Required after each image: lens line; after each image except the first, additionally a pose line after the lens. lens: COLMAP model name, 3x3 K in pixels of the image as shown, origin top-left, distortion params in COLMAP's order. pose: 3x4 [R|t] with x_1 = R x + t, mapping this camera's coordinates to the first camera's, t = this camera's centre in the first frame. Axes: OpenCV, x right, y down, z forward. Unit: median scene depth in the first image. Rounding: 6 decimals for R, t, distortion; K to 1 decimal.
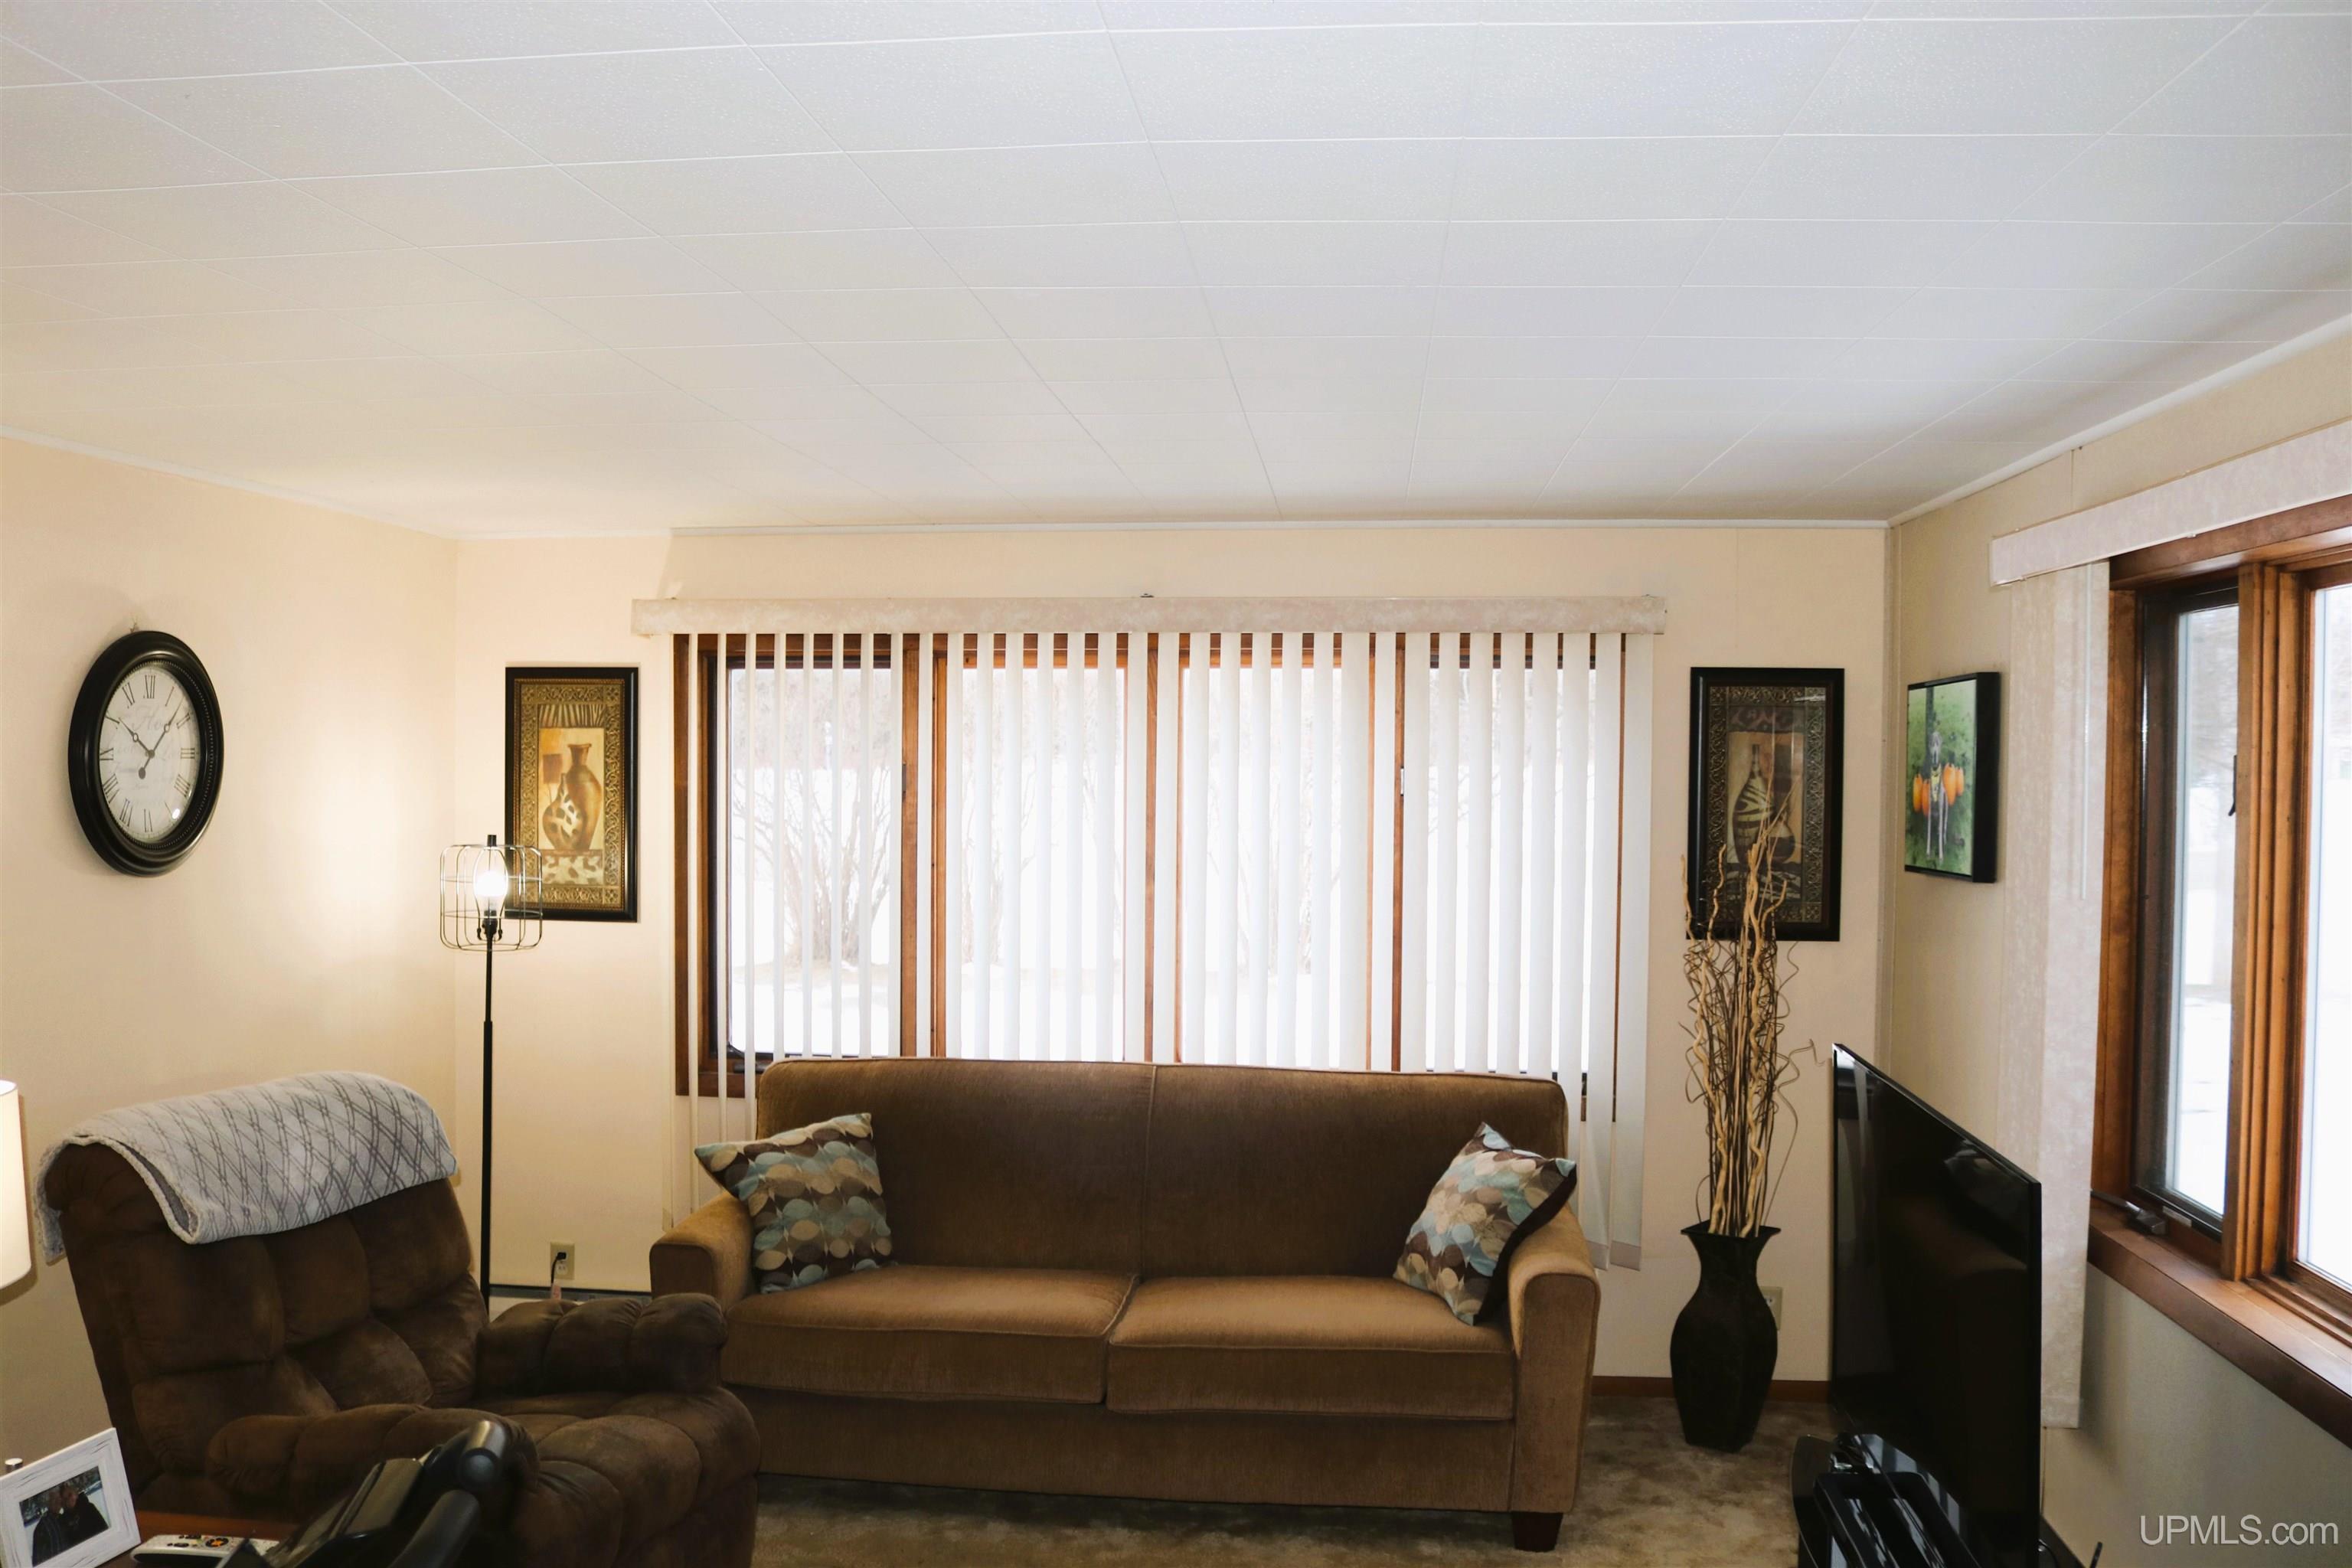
lens RADIAL K [[1942.4, 0, 1164.3], [0, 1942.4, 802.6], [0, 0, 1]] dist [-0.157946, 0.131890]
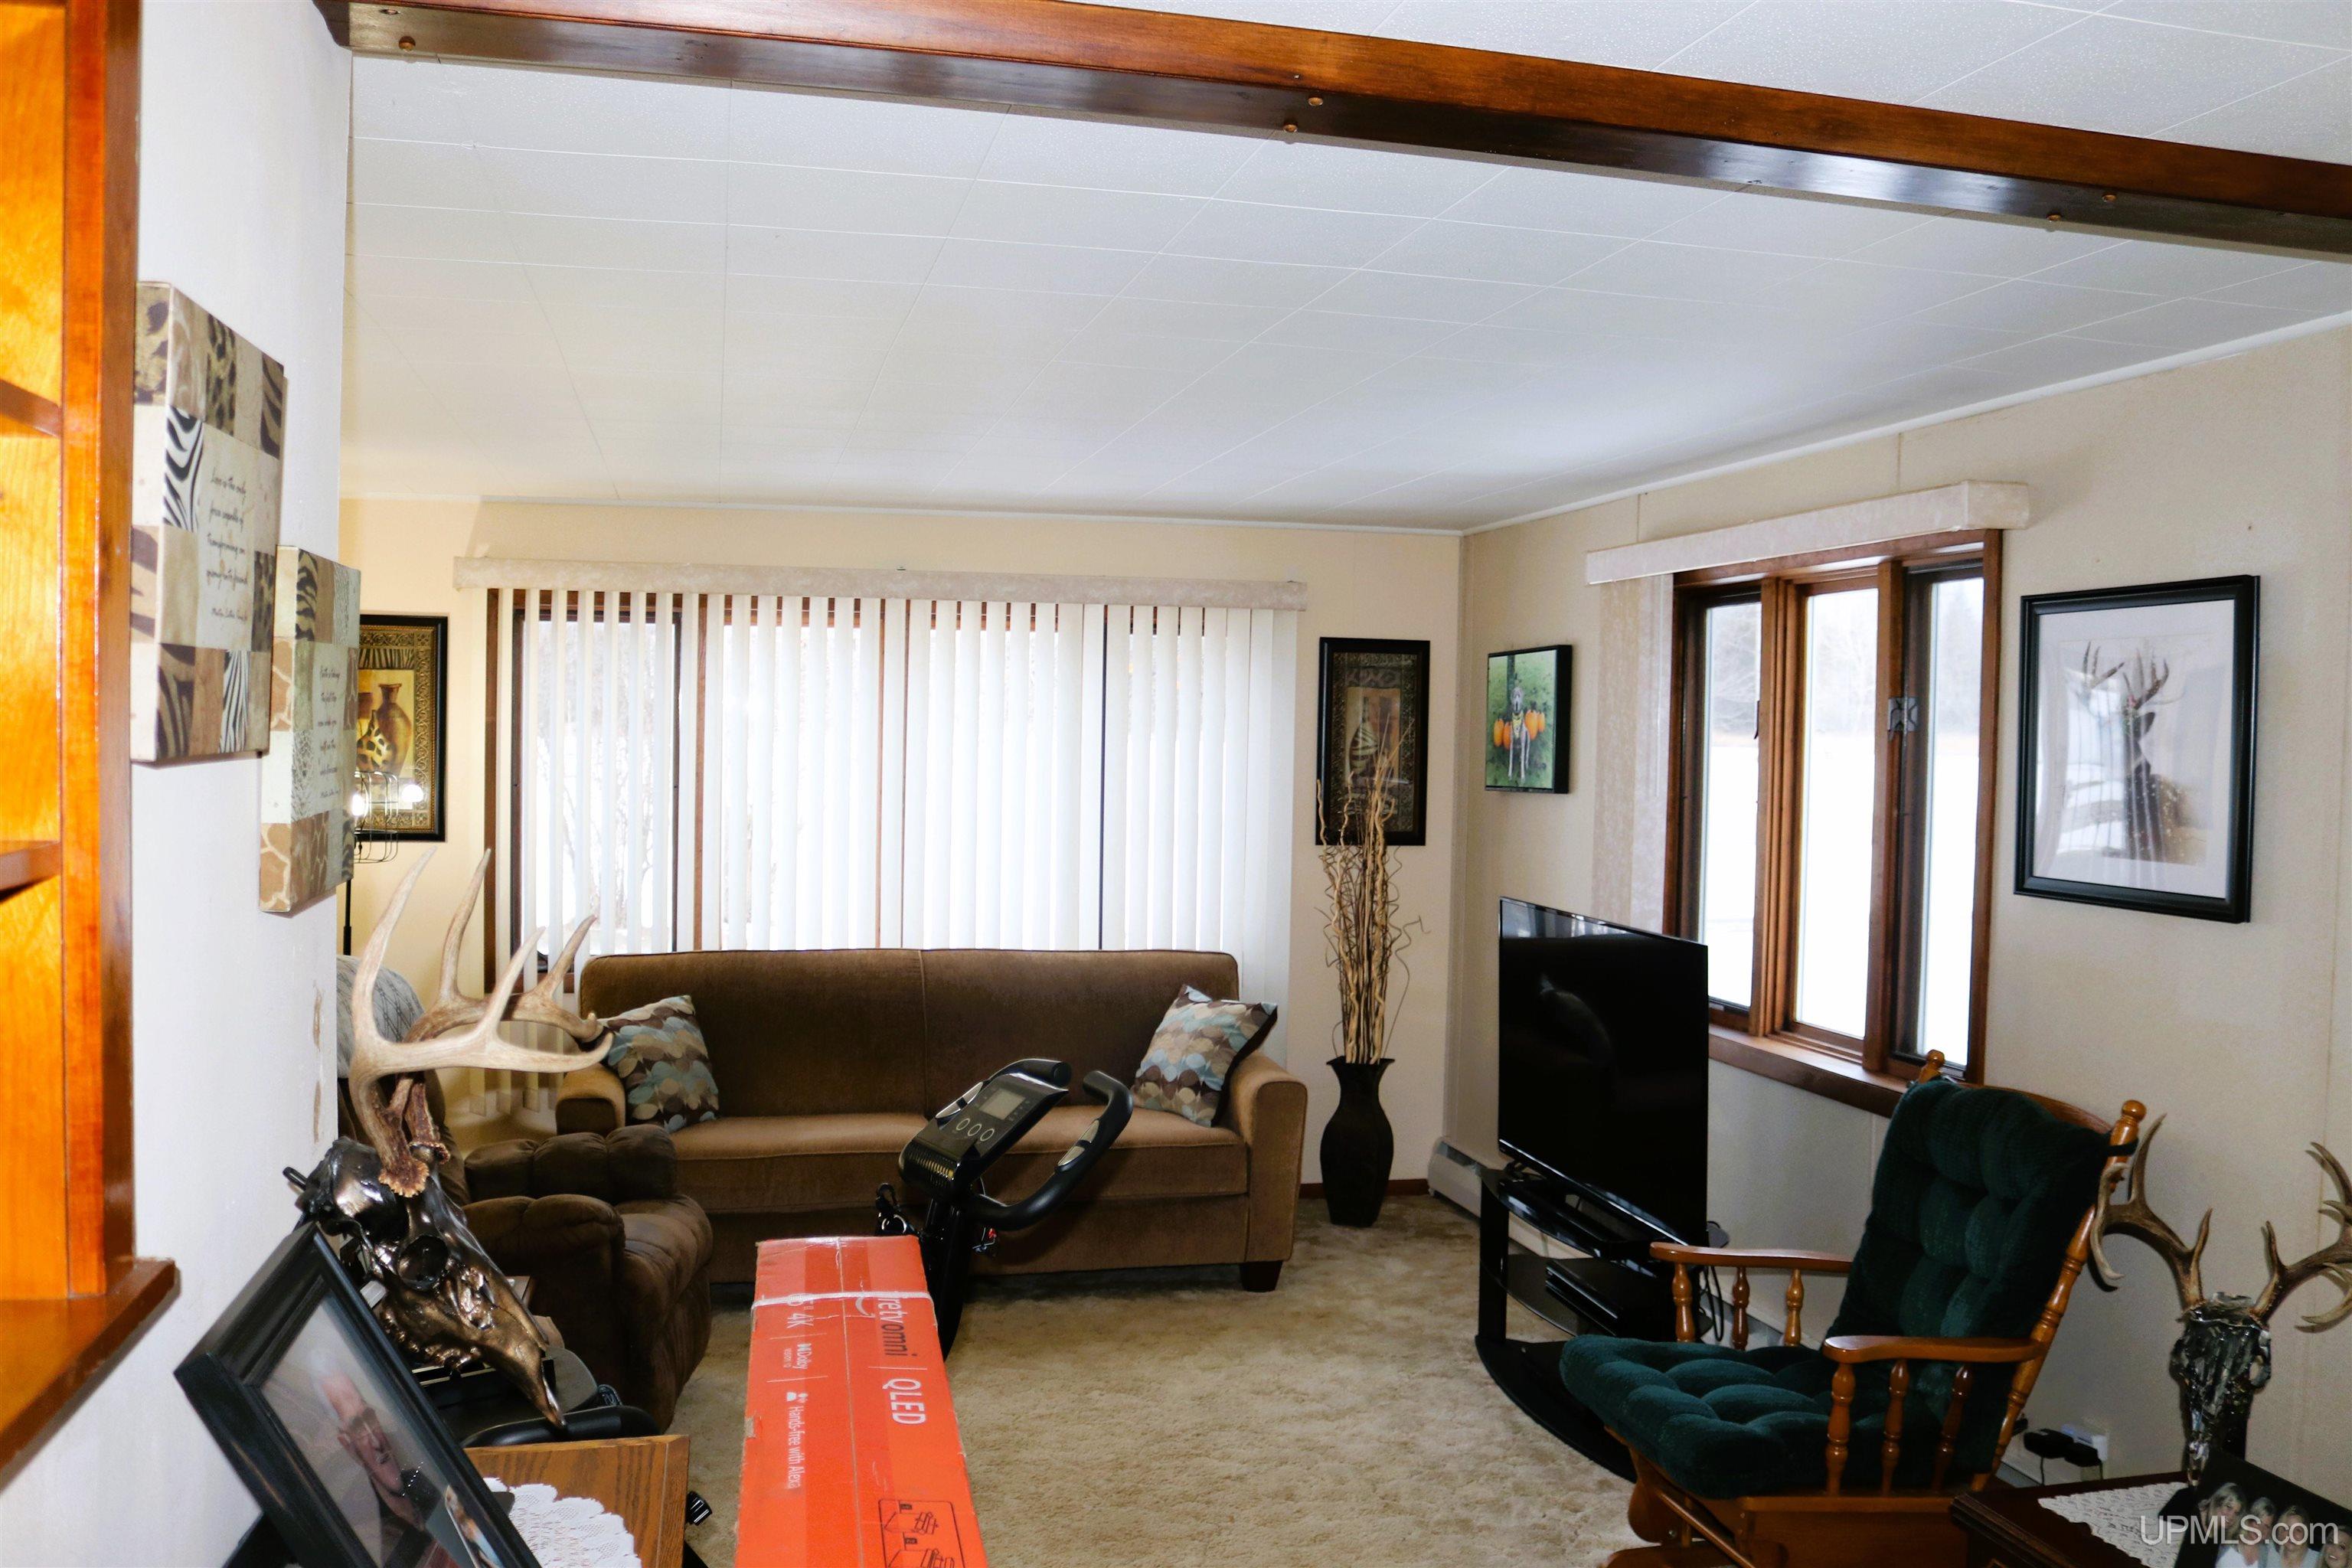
lens RADIAL K [[1942.4, 0, 1164.3], [0, 1942.4, 802.6], [0, 0, 1]] dist [-0.157946, 0.131890]
pose [[0.946335, -0.003110, 0.323172, -0.273394], [-0.002694, 0.999843, 0.017511, 0.021284], [-0.323176, -0.017442, 0.946178, -0.233497]]
